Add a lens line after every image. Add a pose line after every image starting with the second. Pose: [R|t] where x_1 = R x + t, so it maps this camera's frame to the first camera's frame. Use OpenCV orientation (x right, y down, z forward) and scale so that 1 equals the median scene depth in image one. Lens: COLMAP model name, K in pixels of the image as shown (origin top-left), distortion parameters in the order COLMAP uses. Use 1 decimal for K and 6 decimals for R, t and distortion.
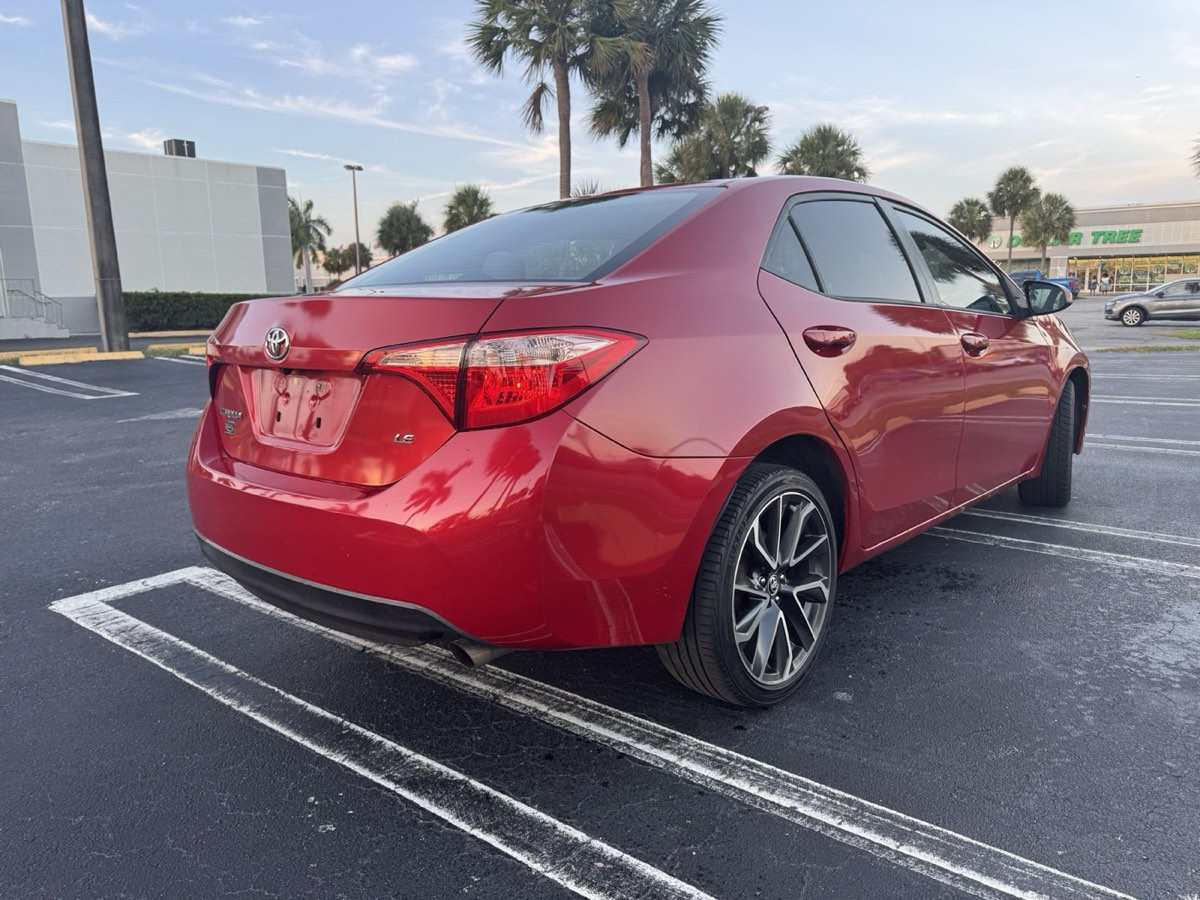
lens RADIAL K [[849.1, 0, 596.0], [0, 849.1, 450.0], [0, 0, 1]] dist [0.038186, -0.050771]
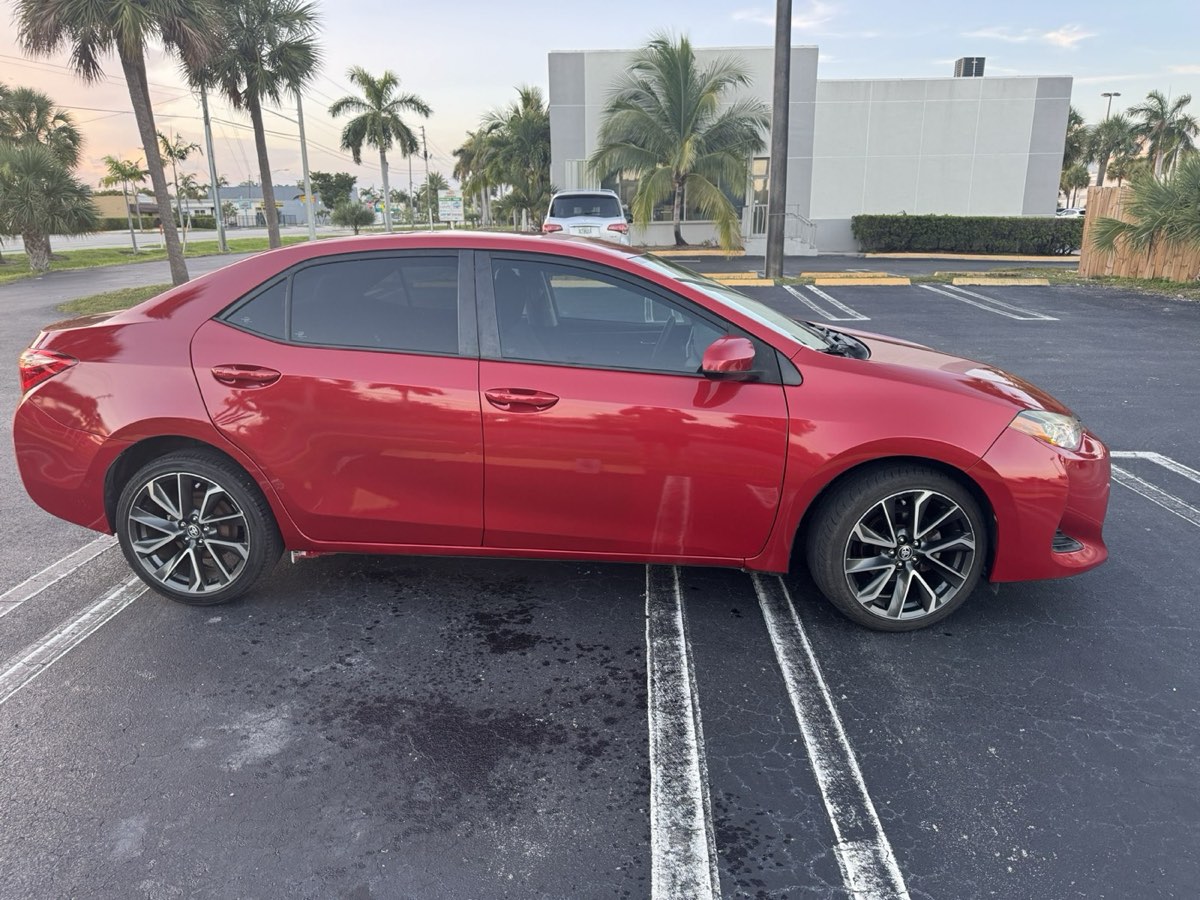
lens RADIAL K [[857.8, 0, 600.0], [0, 857.8, 450.0], [0, 0, 1]] dist [0.006315, -0.007775]
pose [[0.599044, 0.222345, -0.769227, 1.158296], [-0.143308, 0.974933, 0.170202, -0.224695], [0.787788, 0.008278, 0.615891, 0.404000]]
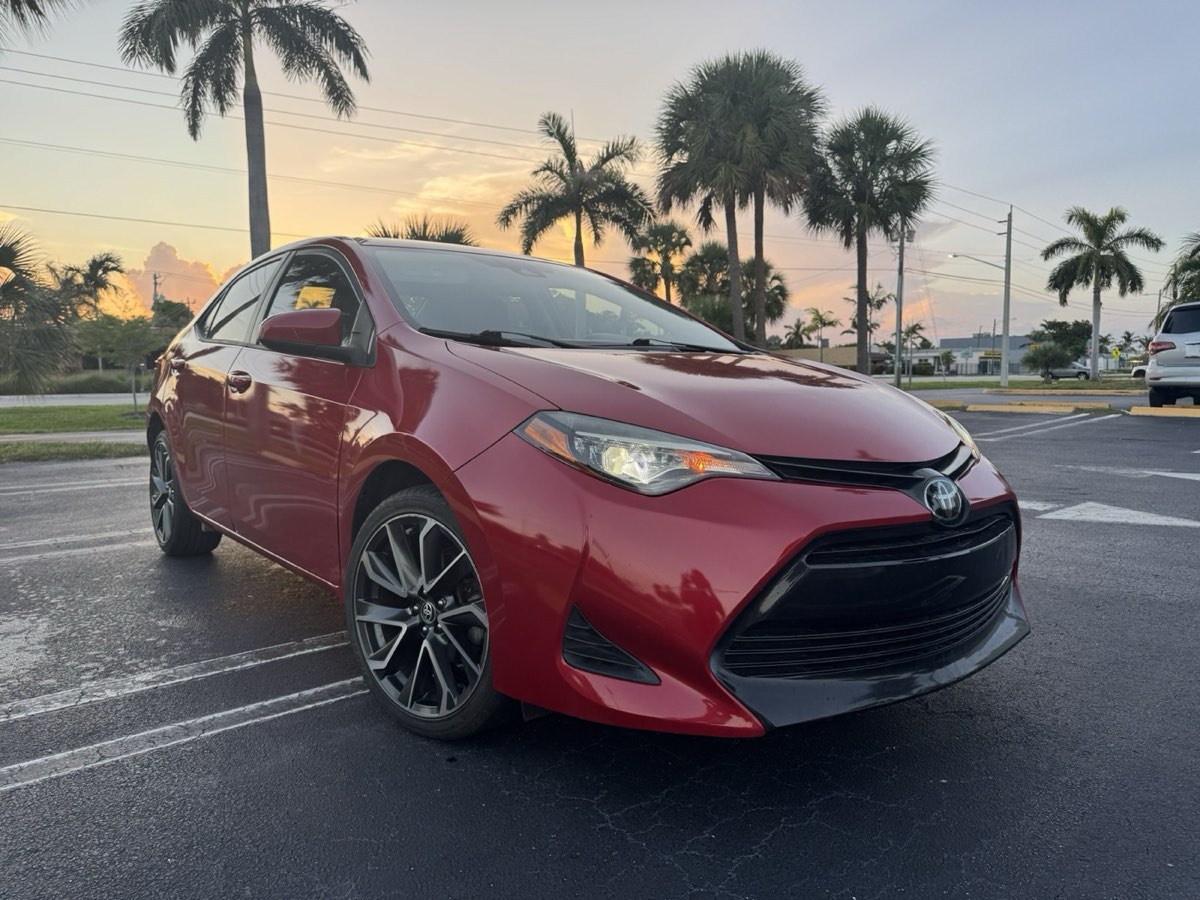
lens RADIAL K [[867.2, 0, 637.2], [0, 867.2, 470.8], [0, 0, 1]] dist [-0.014194, -0.006394]
pose [[-0.142770, 0.122897, -0.982096, 1.250253], [-0.159876, 0.976367, 0.145422, -0.222339], [0.976758, 0.177775, -0.119747, 1.435942]]
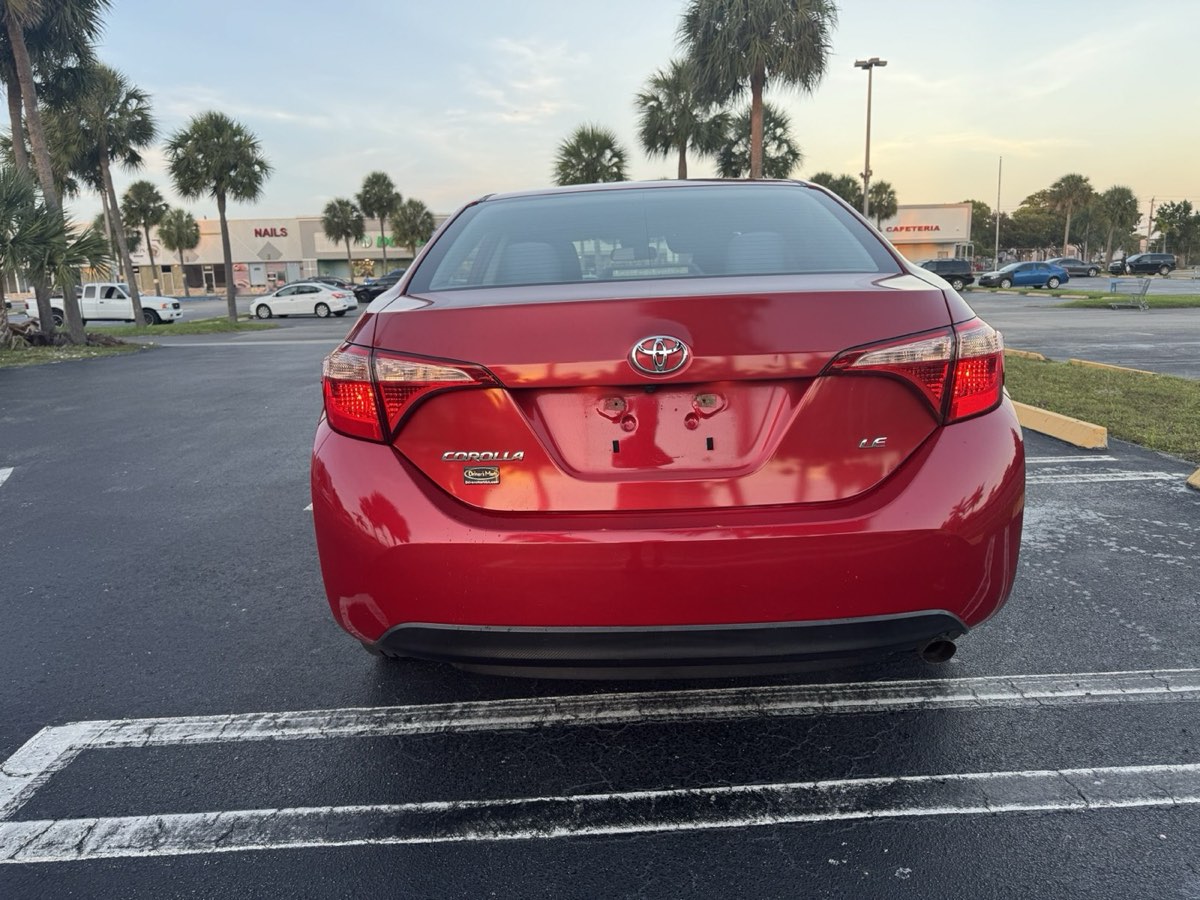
lens RADIAL K [[857.8, 0, 600.0], [0, 857.8, 450.0], [0, 0, 1]] dist [0.006315, -0.007775]
pose [[0.758811, -0.131507, 0.637896, -0.558435], [0.130551, 0.990237, 0.048848, -0.048141], [-0.638092, 0.046212, 0.768572, 0.244315]]
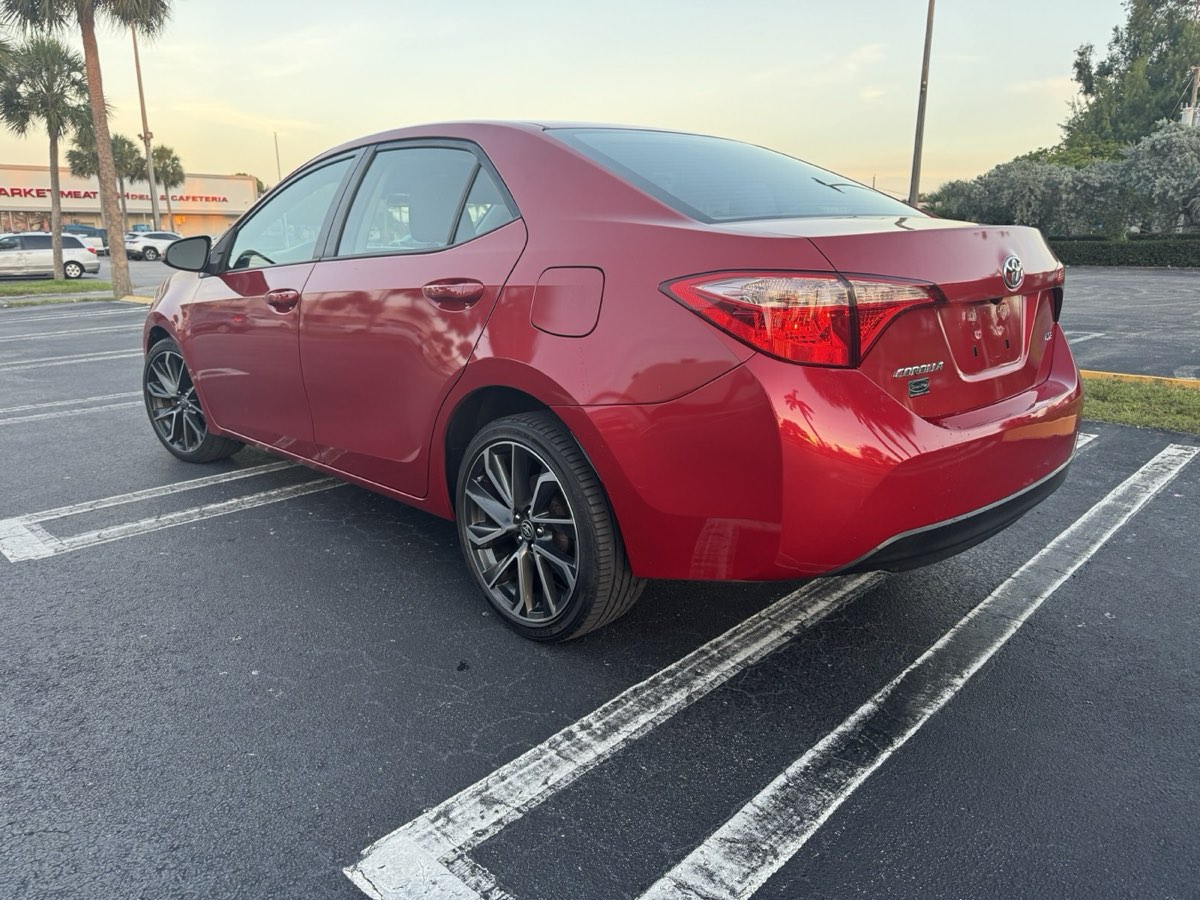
lens RADIAL K [[849.1, 0, 596.0], [0, 849.1, 450.0], [0, 0, 1]] dist [0.038186, -0.050771]
pose [[0.070359, -0.221371, 0.972648, -0.854336], [0.182197, 0.961514, 0.205658, -0.130661], [-0.980741, 0.162744, 0.107984, 0.831913]]
